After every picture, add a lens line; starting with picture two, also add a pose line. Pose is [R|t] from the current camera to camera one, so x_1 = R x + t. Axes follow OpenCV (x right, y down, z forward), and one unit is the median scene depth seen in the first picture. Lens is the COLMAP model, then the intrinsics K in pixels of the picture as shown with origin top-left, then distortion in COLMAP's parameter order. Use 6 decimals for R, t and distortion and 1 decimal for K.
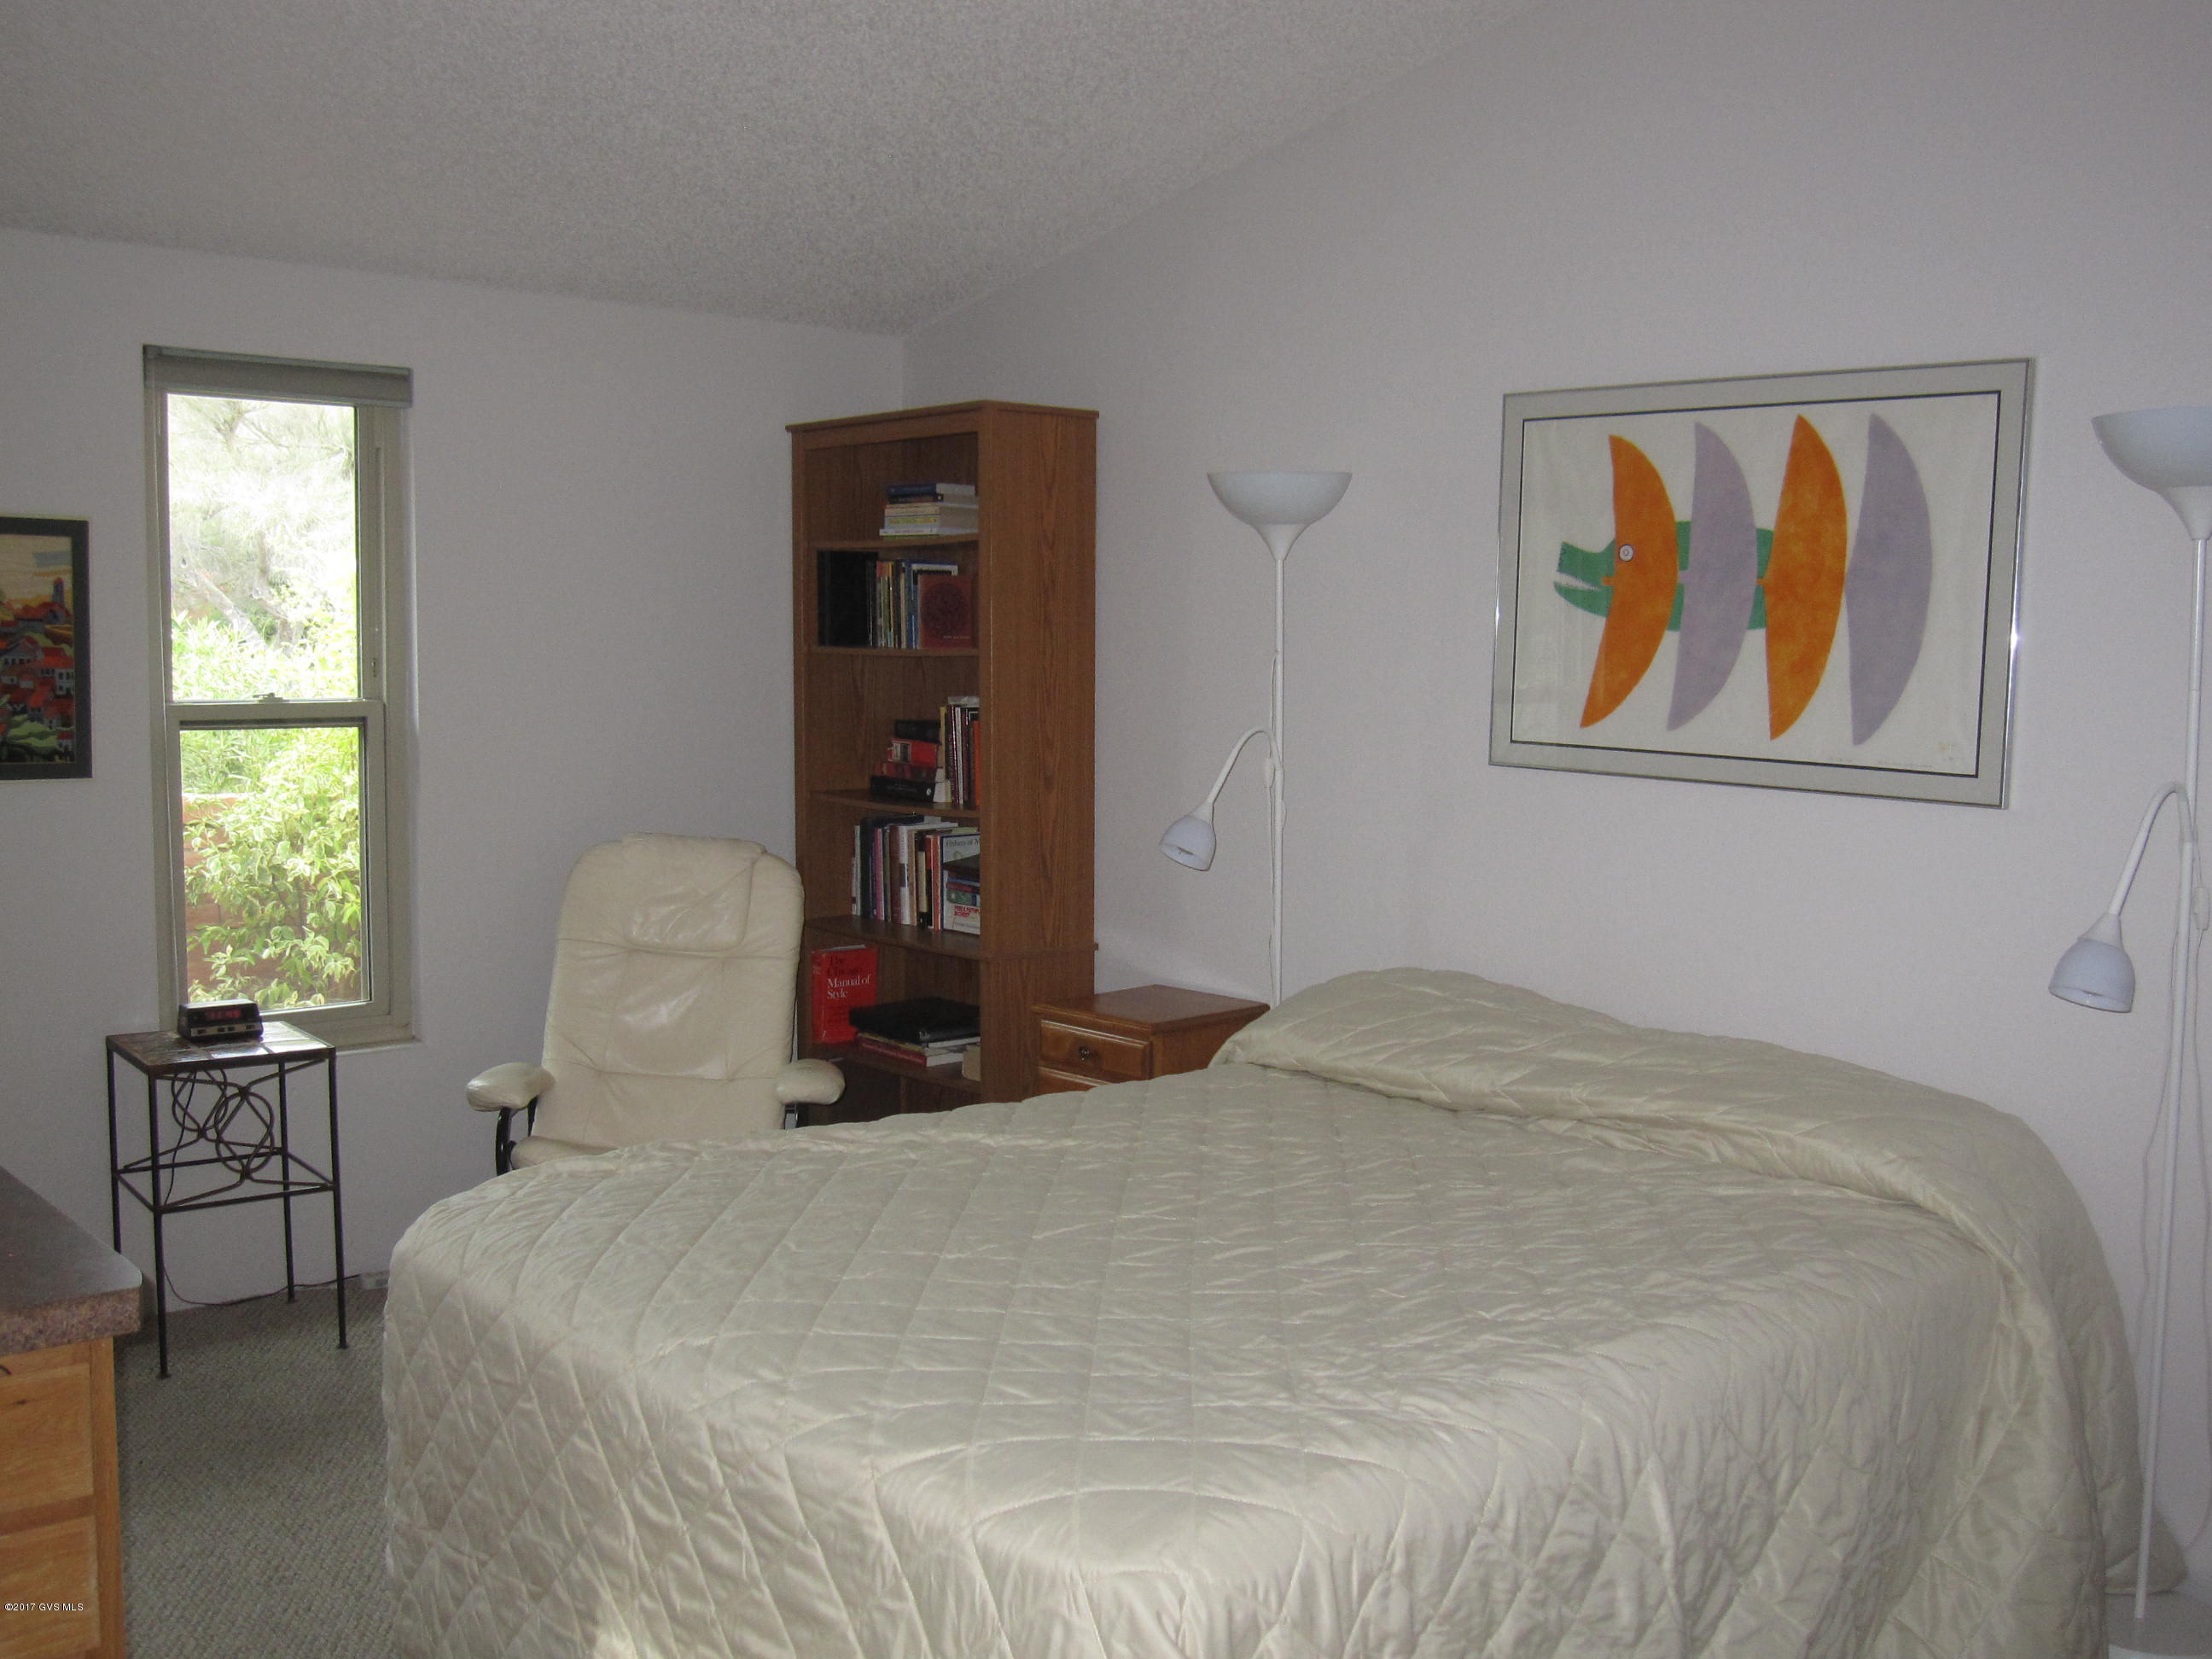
lens RADIAL K [[2205.5, 0, 1106.0], [0, 2205.5, 829.5], [0, 0, 1]] dist [-0.074189, 0.136692]
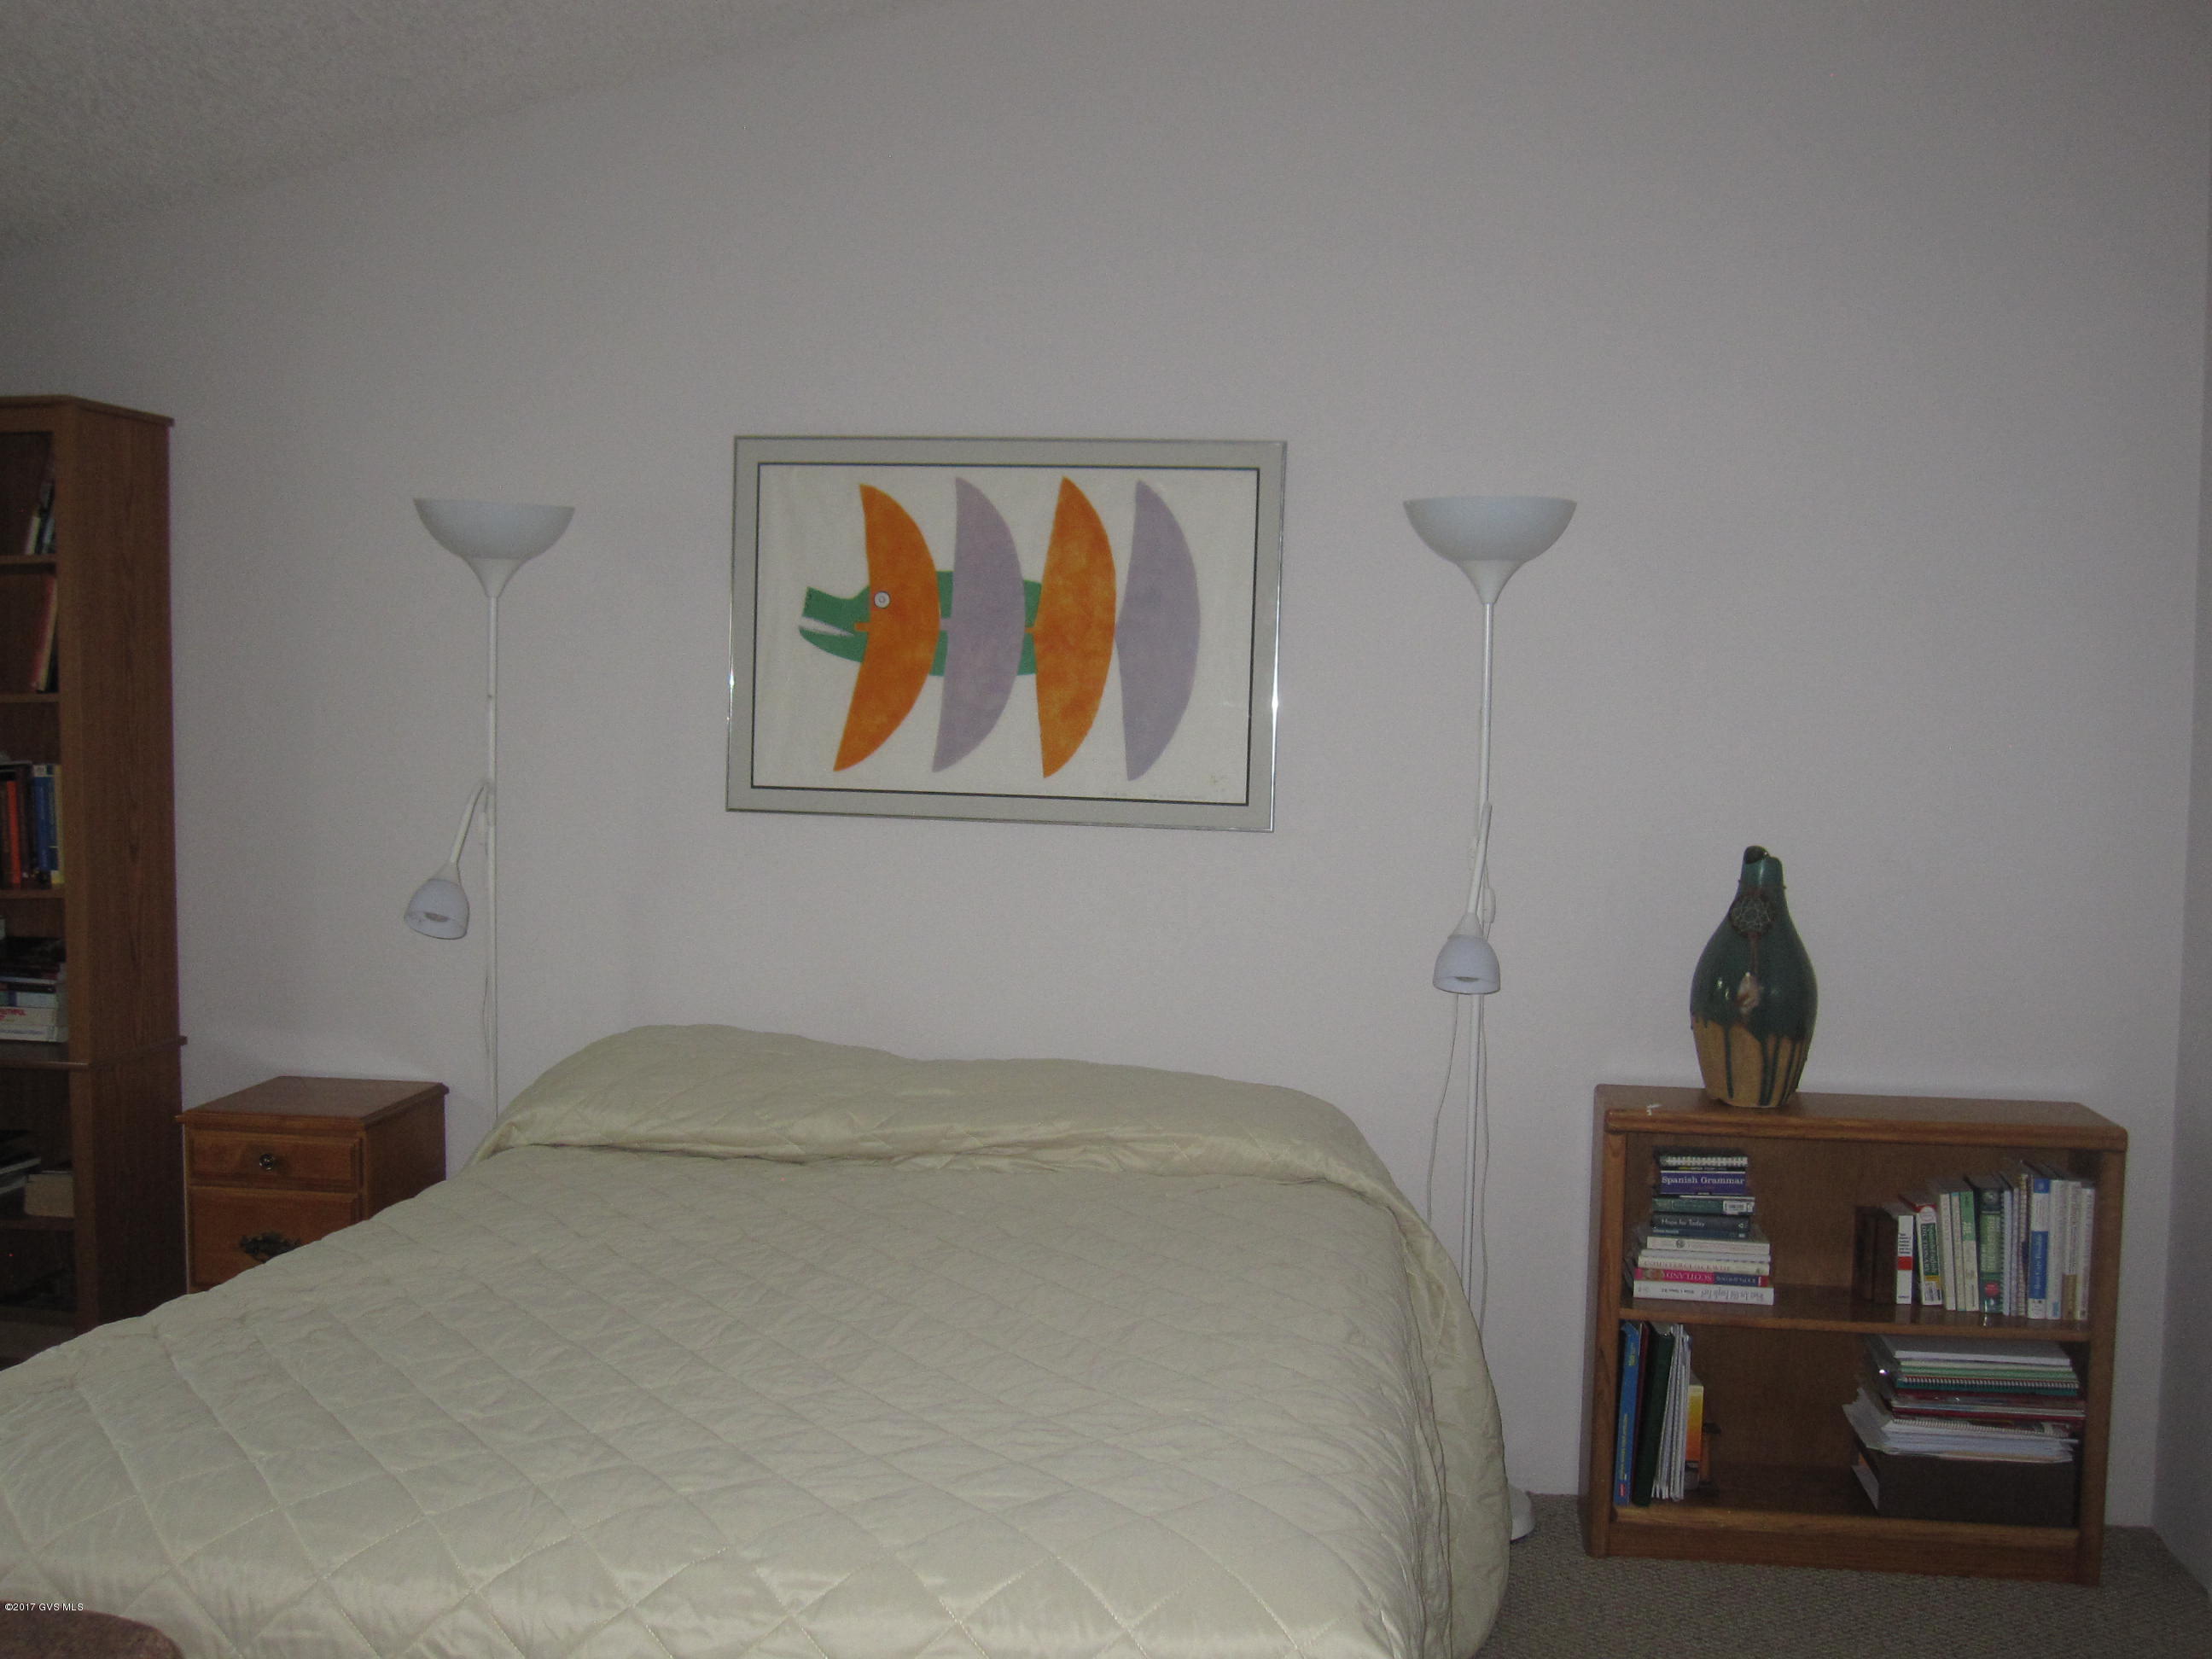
lens RADIAL K [[2205.5, 0, 1106.0], [0, 2205.5, 829.5], [0, 0, 1]] dist [-0.074189, 0.136692]
pose [[0.765875, -0.039857, 0.641753, -0.362188], [0.051759, 0.998660, 0.000253, -0.014175], [-0.640903, 0.033023, 0.766911, 0.152914]]
